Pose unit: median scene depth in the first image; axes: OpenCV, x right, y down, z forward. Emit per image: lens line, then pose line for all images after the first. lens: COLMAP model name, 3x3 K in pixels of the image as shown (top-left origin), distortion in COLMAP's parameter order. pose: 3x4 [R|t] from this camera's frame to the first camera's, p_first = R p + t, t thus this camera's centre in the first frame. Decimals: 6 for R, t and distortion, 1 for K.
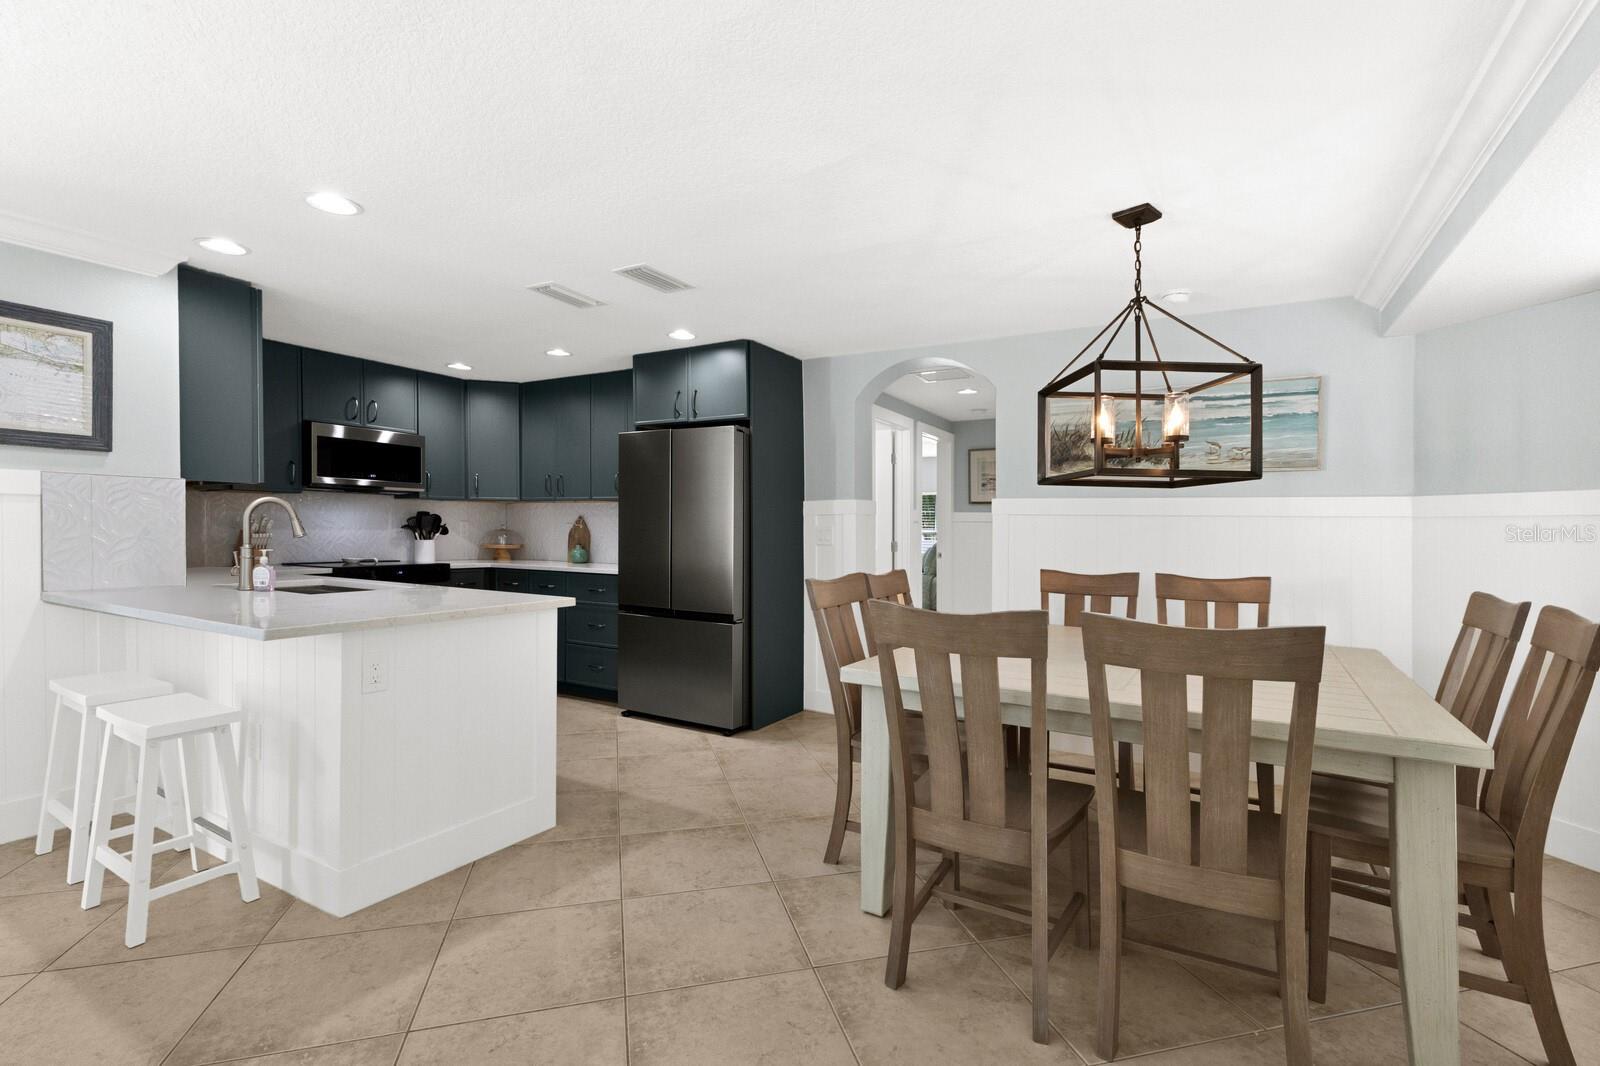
lens RADIAL K [[706.8, 0, 809.0], [0, 706.8, 548.8], [0, 0, 1]] dist [0.017269, 0.001075]
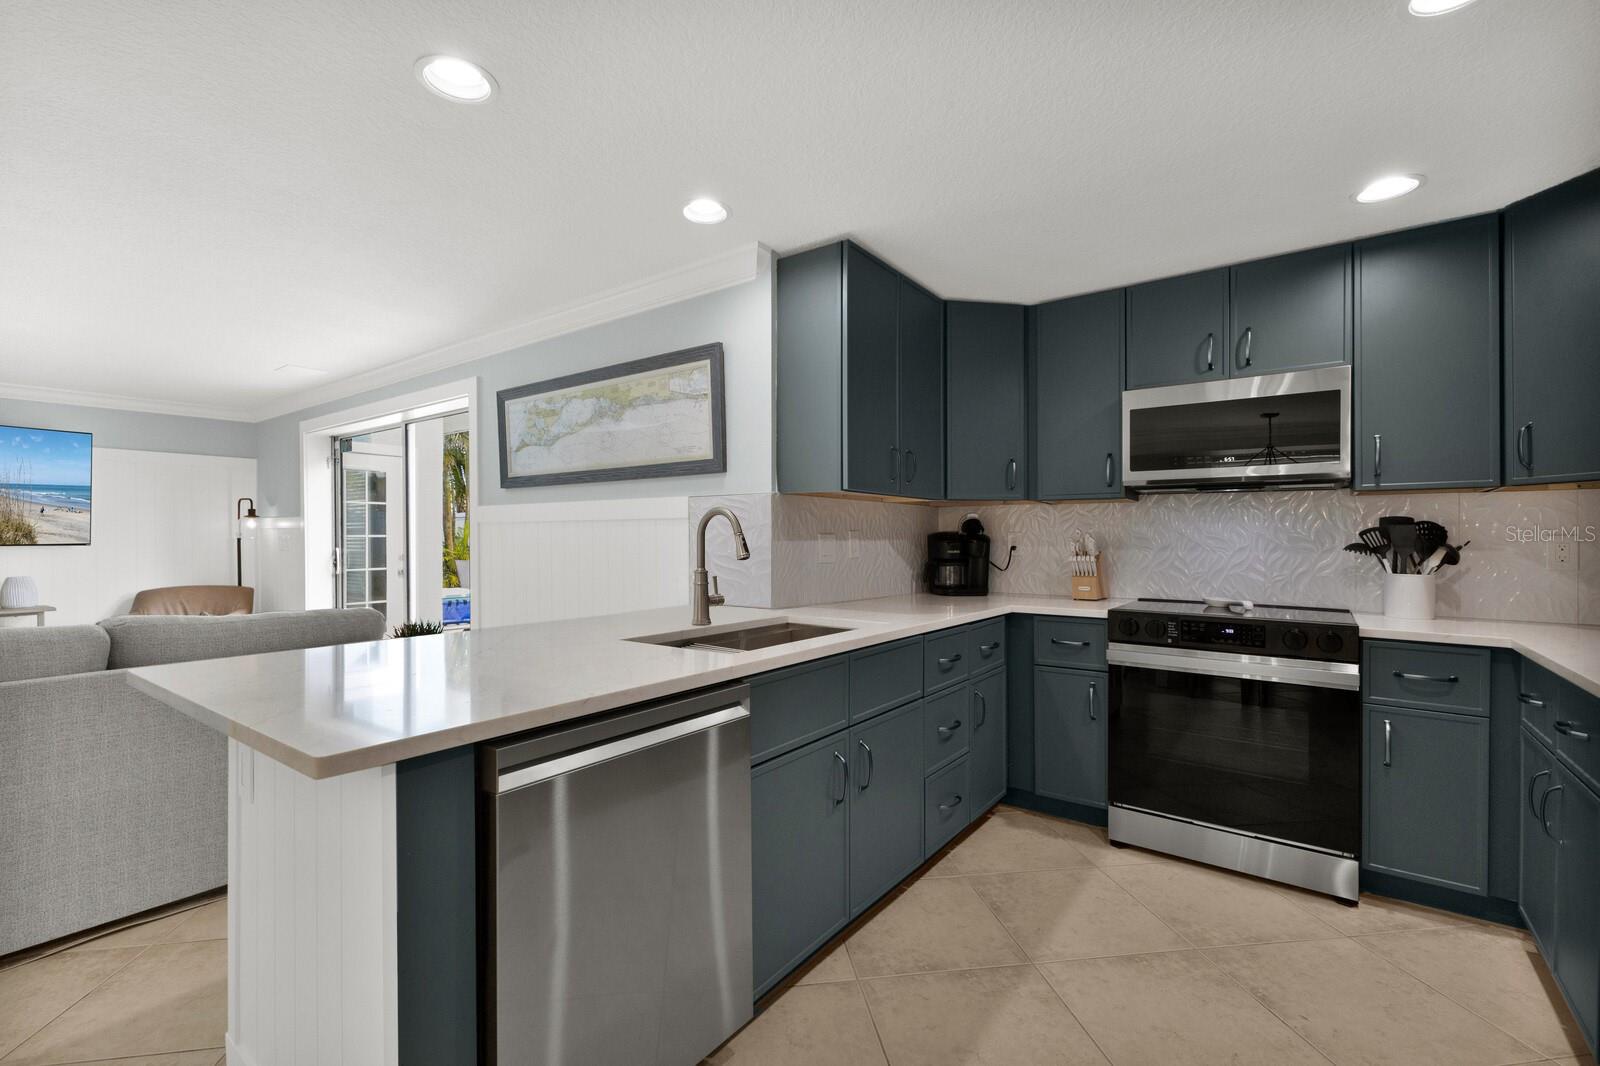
lens RADIAL K [[706.8, 0, 801.1], [0, 706.8, 542.6], [0, 0, 1]] dist [0.017269, 0.001075]
pose [[-0.111338, -0.004973, -0.993770, -0.000464], [-0.032843, 0.999460, -0.001321, -0.024358], [0.993240, 0.032491, -0.111441, 0.779855]]
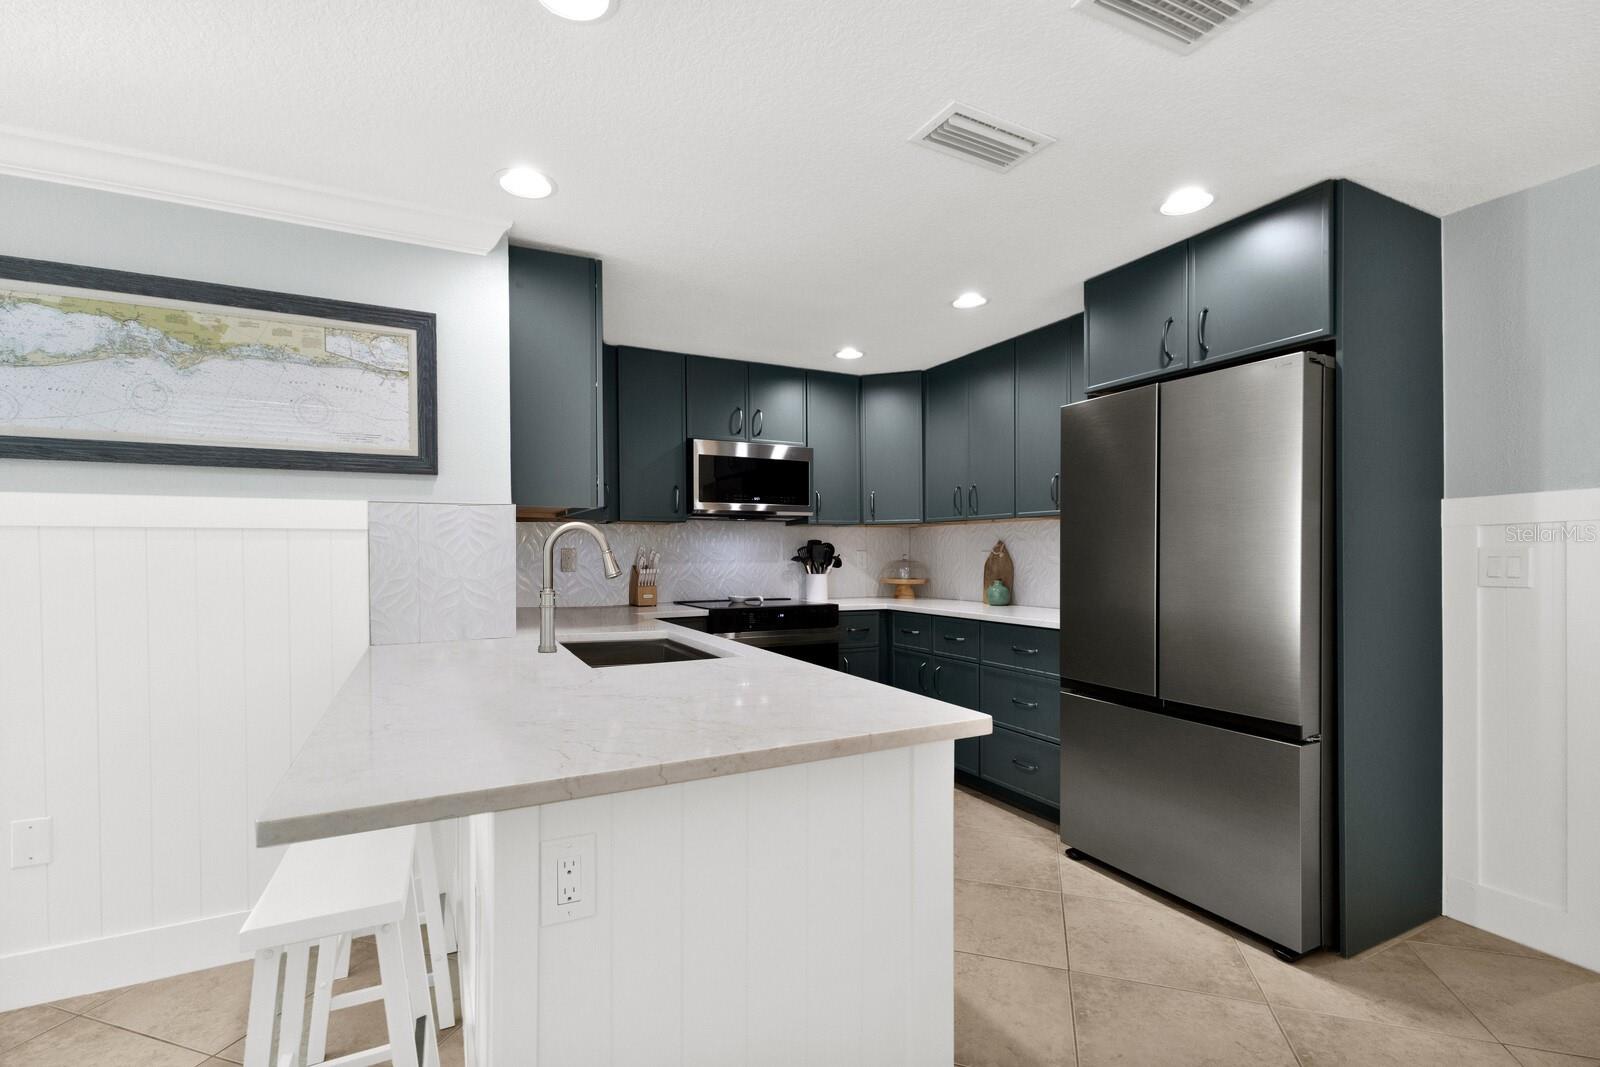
lens RADIAL K [[706.8, 0, 800.9], [0, 706.8, 566.9], [0, 0, 1]] dist [0.017269, 0.001075]
pose [[0.833329, -0.004987, -0.552754, -0.116260], [-0.001596, 0.999933, -0.011428, -0.013760], [0.552775, 0.010405, 0.833266, 0.356531]]
